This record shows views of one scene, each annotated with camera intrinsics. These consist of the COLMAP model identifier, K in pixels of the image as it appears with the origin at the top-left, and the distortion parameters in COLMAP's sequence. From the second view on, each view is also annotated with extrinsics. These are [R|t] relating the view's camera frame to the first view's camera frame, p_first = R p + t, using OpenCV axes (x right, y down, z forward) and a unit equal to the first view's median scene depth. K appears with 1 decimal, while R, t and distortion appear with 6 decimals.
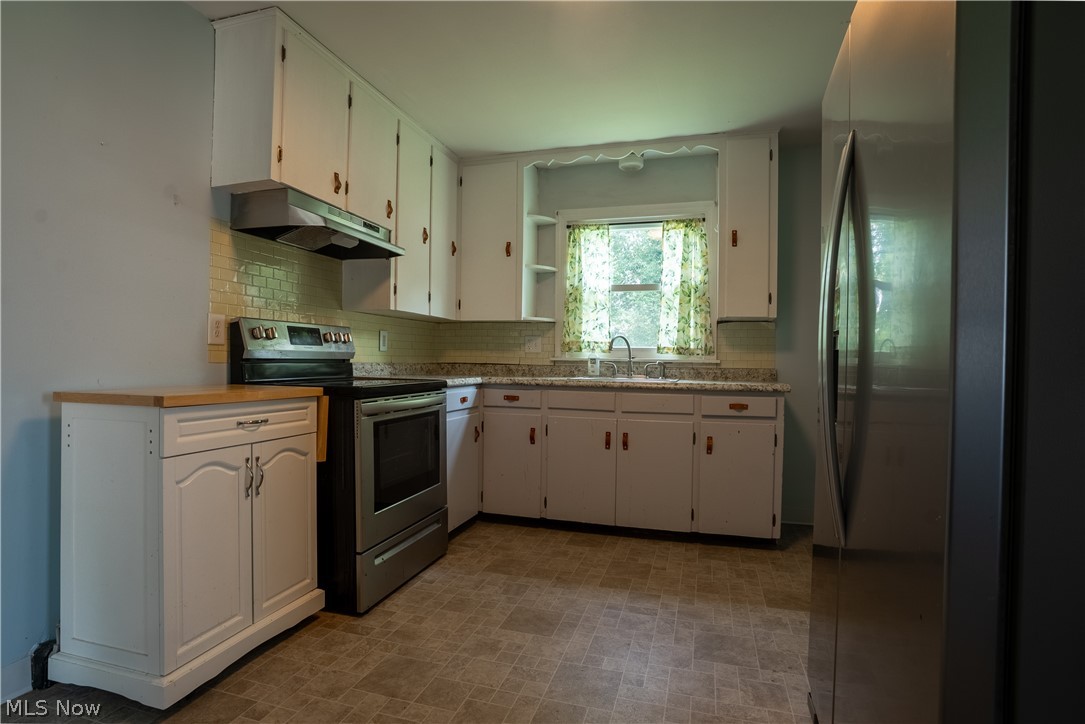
lens RADIAL K [[541.3, 0, 541.0], [0, 541.3, 361.9], [0, 0, 1]] dist [-0.088070, 0.049444]
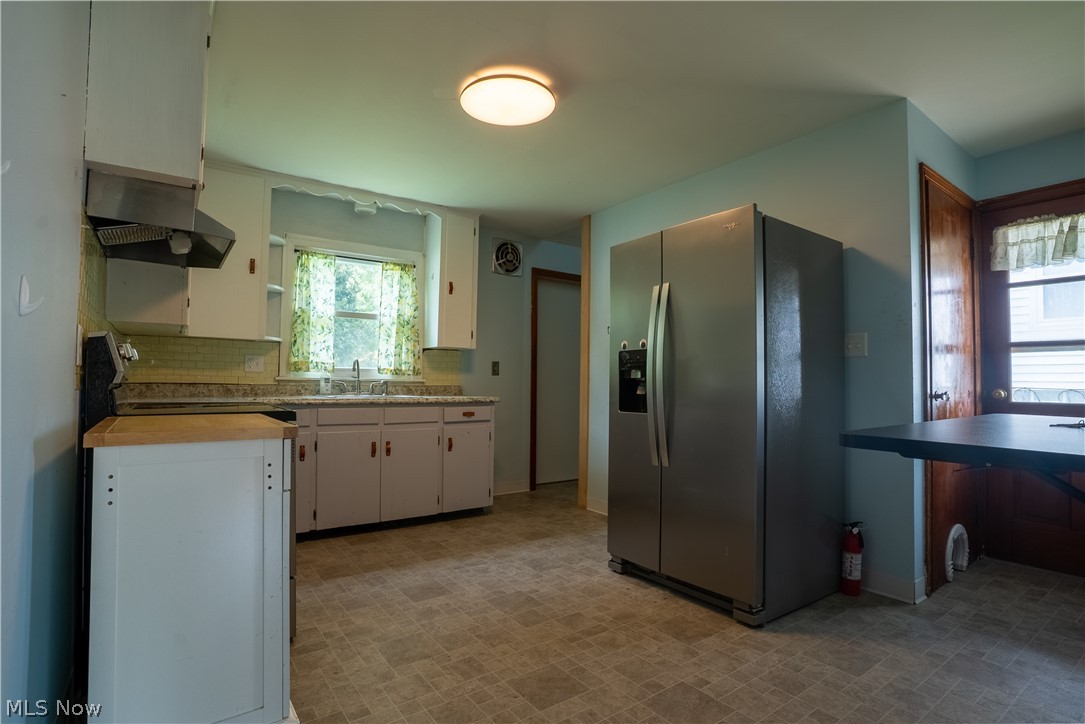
lens RADIAL K [[541.3, 0, 541.0], [0, 541.3, 361.9], [0, 0, 1]] dist [-0.088070, 0.049444]
pose [[0.605924, 0.019932, 0.795272, -0.507658], [-0.001073, 0.999706, -0.024239, -0.013745], [-0.795521, 0.013834, 0.605767, 0.009651]]
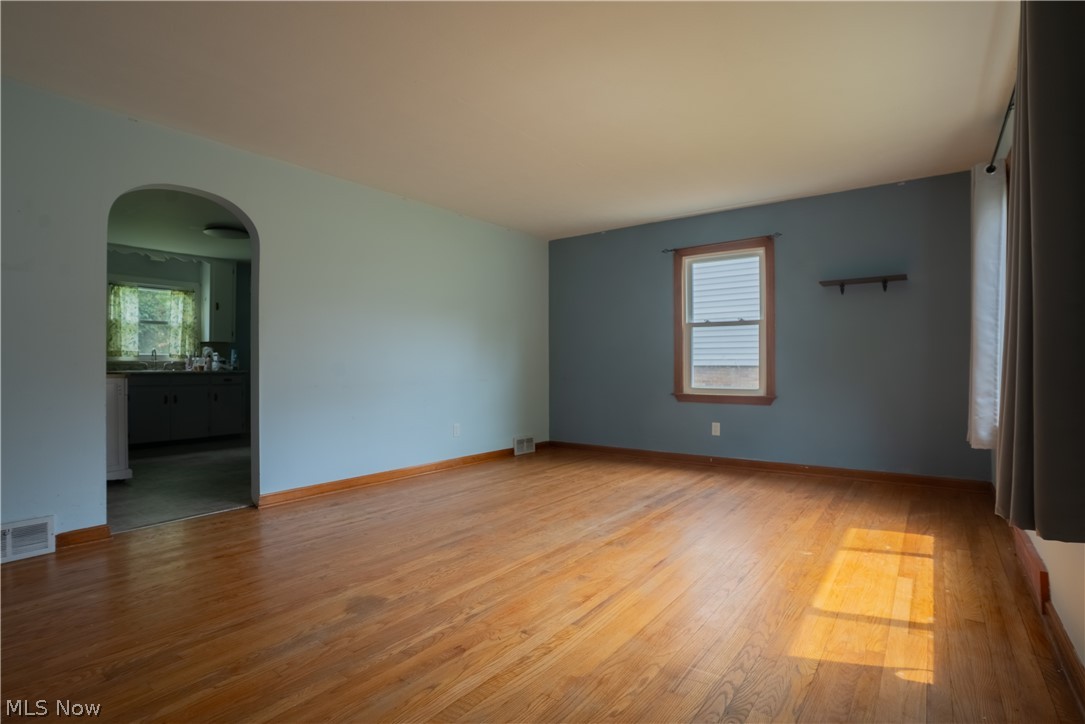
lens RADIAL K [[541.3, 0, 541.0], [0, 541.3, 361.9], [0, 0, 1]] dist [-0.088070, 0.049444]
pose [[0.344243, -0.008607, 0.938841, -1.116118], [0.009358, 0.999940, 0.005736, 0.001346], [-0.938834, 0.006811, 0.344303, -0.924386]]
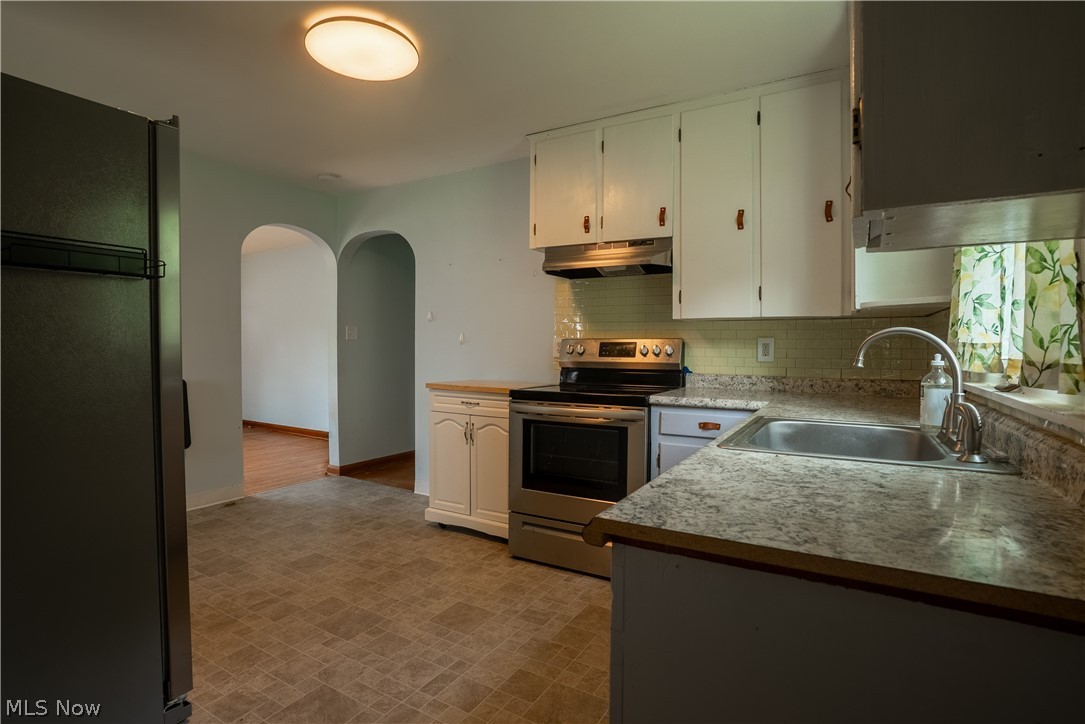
lens RADIAL K [[541.3, 0, 541.0], [0, 541.3, 361.9], [0, 0, 1]] dist [-0.088070, 0.049444]
pose [[-0.237807, 0.012394, -0.971233, 0.579979], [-0.011326, 0.999815, 0.015532, -0.027784], [0.971246, 0.014694, -0.237622, 0.826882]]
